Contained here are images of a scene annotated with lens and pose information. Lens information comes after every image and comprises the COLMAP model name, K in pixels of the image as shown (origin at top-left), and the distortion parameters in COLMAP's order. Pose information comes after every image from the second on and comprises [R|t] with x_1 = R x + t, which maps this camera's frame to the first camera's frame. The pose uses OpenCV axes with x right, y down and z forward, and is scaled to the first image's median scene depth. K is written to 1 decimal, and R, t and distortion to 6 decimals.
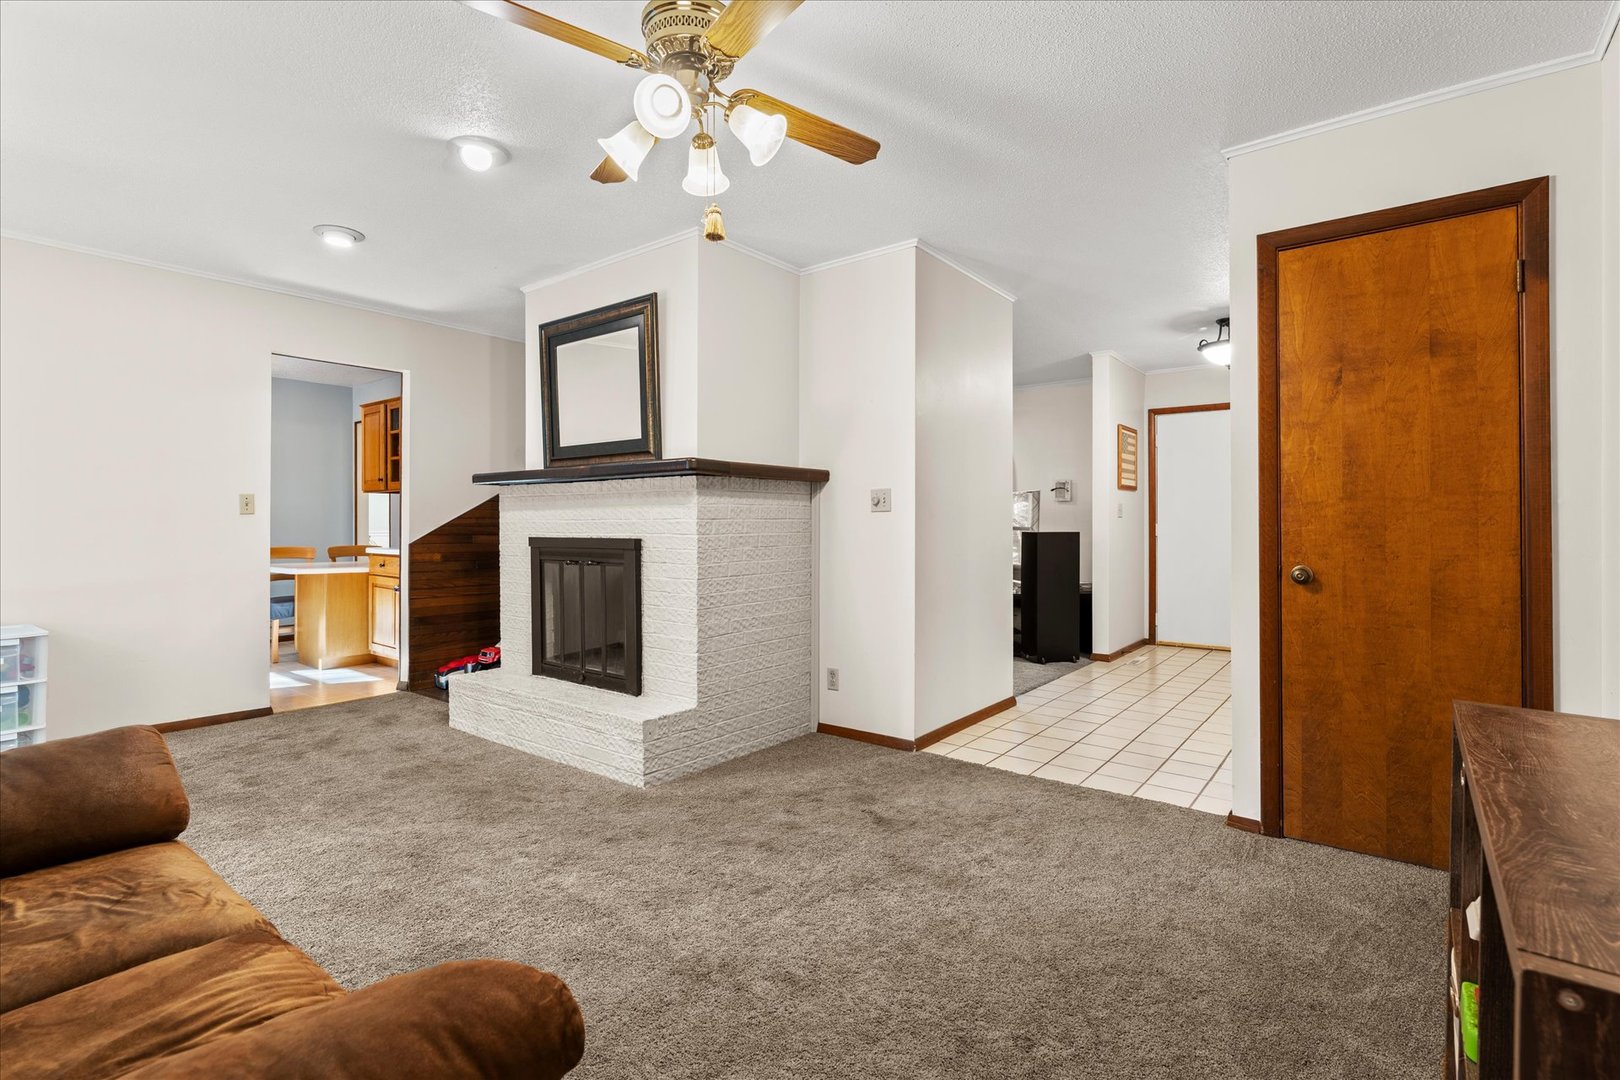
lens RADIAL K [[752.8, 0, 813.7], [0, 752.8, 533.6], [0, 0, 1]] dist [-0.002564, -0.000503]
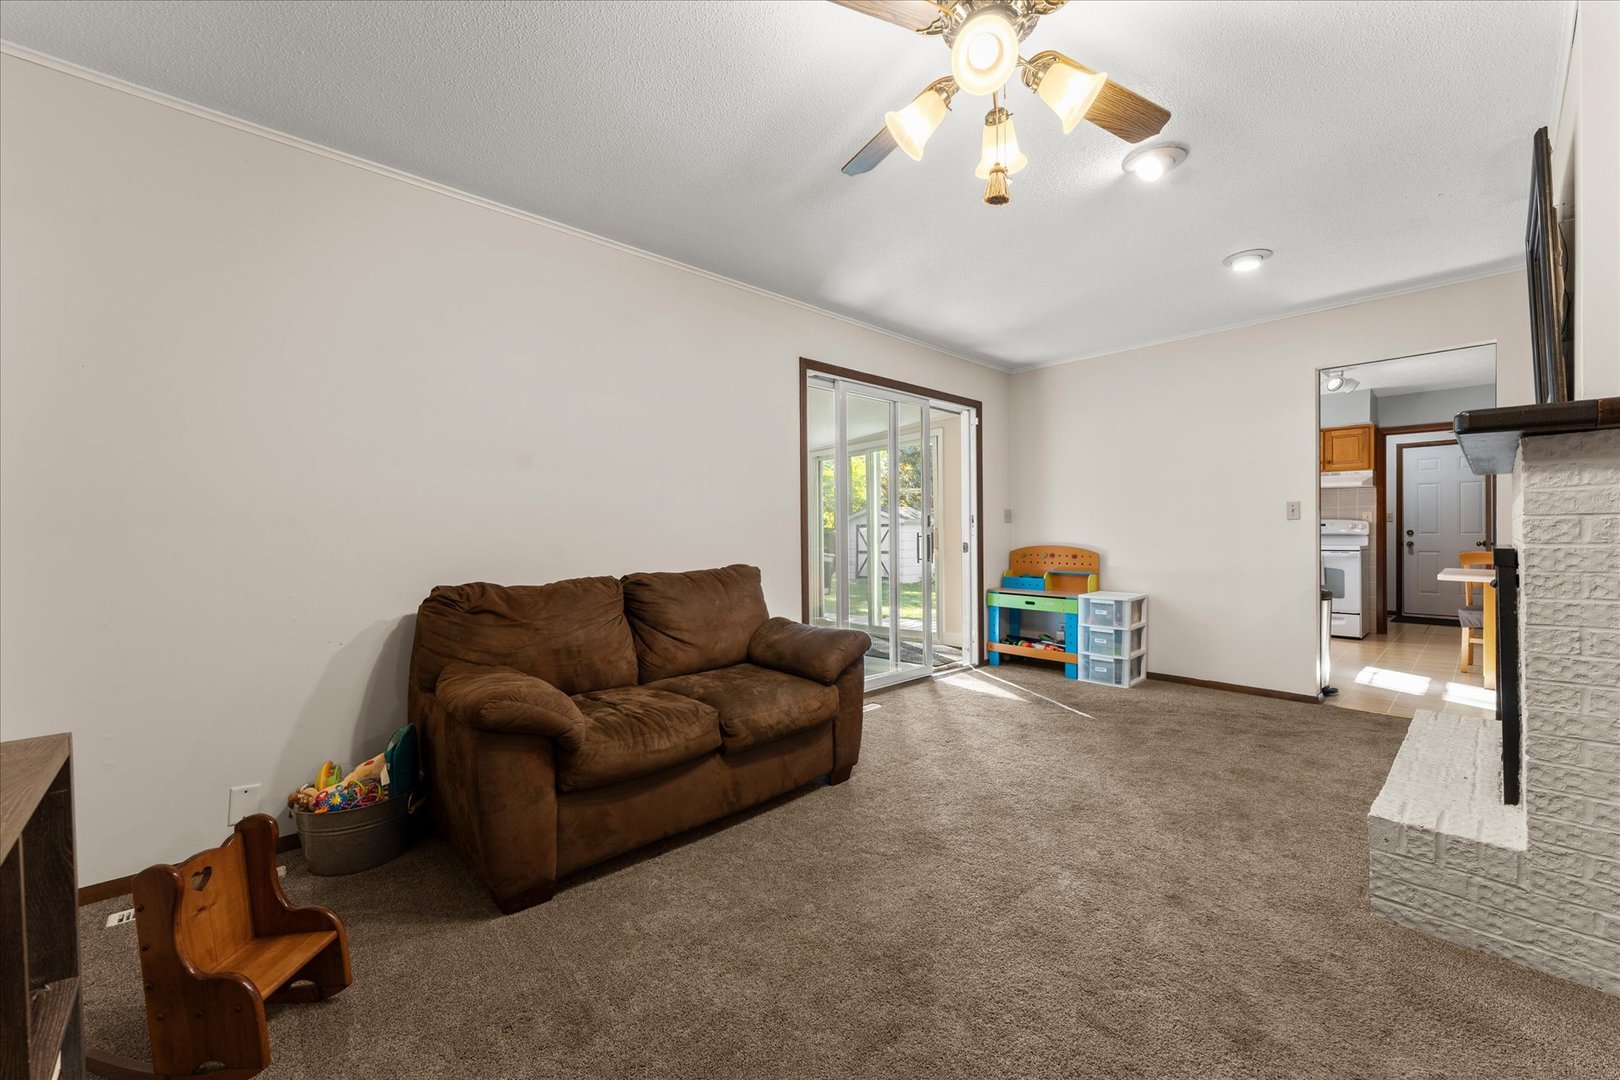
lens RADIAL K [[642.5, 0, 813.0], [0, 642.5, 532.3], [0, 0, 1]] dist [-0.002849, -0.000073]
pose [[-0.150209, -0.001545, -0.988653, 0.439456], [-0.005631, 0.999984, -0.000707, -0.003093], [0.988638, 0.005461, -0.150215, 0.608977]]
